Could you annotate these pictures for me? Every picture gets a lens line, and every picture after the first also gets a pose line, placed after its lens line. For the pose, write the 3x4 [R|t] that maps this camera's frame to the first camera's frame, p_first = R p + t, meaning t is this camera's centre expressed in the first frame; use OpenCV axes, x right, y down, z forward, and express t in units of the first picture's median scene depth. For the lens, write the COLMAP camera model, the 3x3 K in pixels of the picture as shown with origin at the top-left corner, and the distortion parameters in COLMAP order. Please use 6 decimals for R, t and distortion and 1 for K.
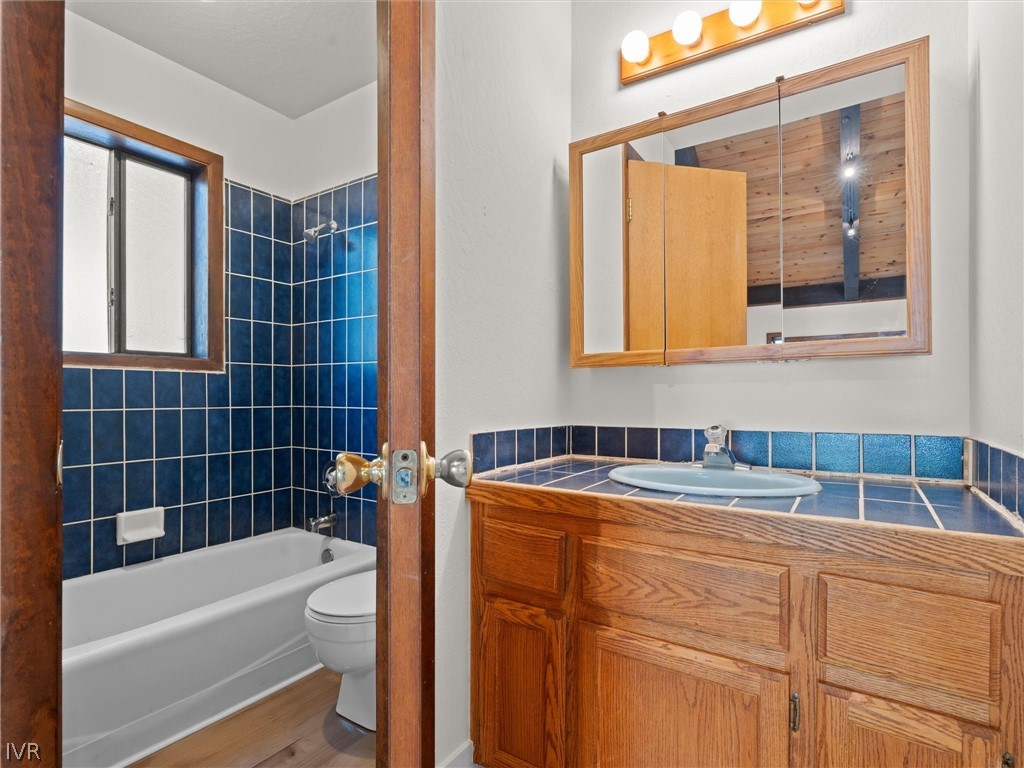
lens RADIAL K [[519.5, 0, 512.3], [0, 519.5, 393.1], [0, 0, 1]] dist [-0.009716, 0.001743]
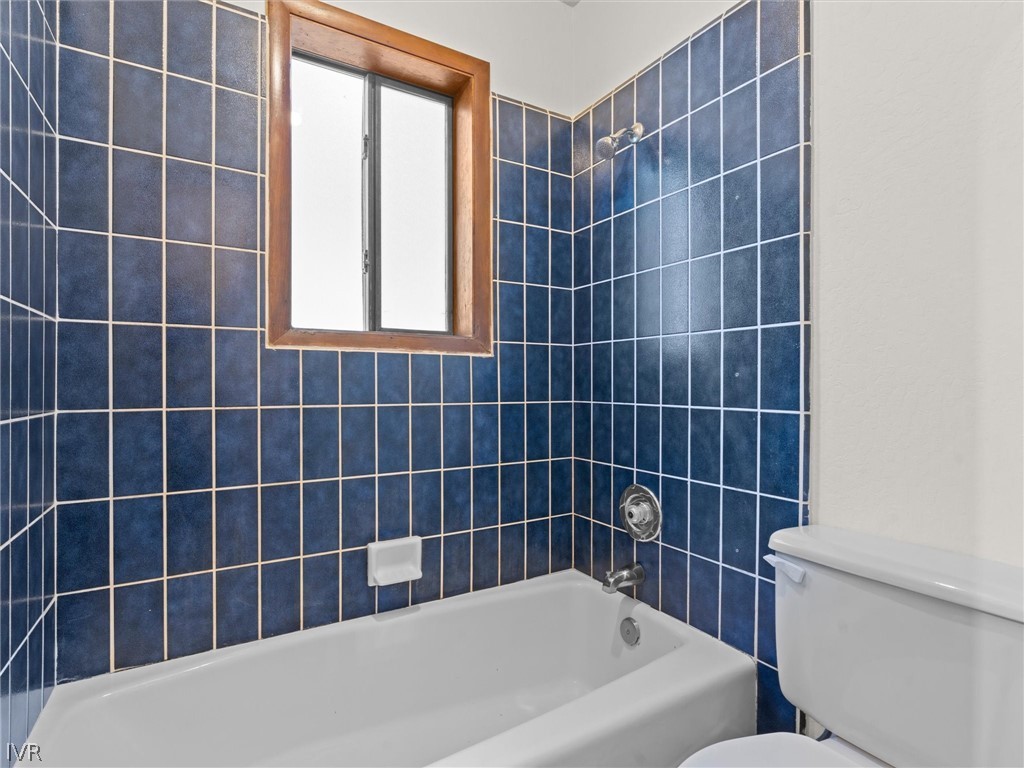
lens RADIAL K [[519.5, 0, 513.3], [0, 519.5, 381.7], [0, 0, 1]] dist [-0.009716, 0.001743]
pose [[0.904461, -0.002233, -0.426551, -0.214003], [0.001102, 0.999995, -0.002899, -0.000024], [0.426556, 0.002152, 0.904459, 0.345819]]
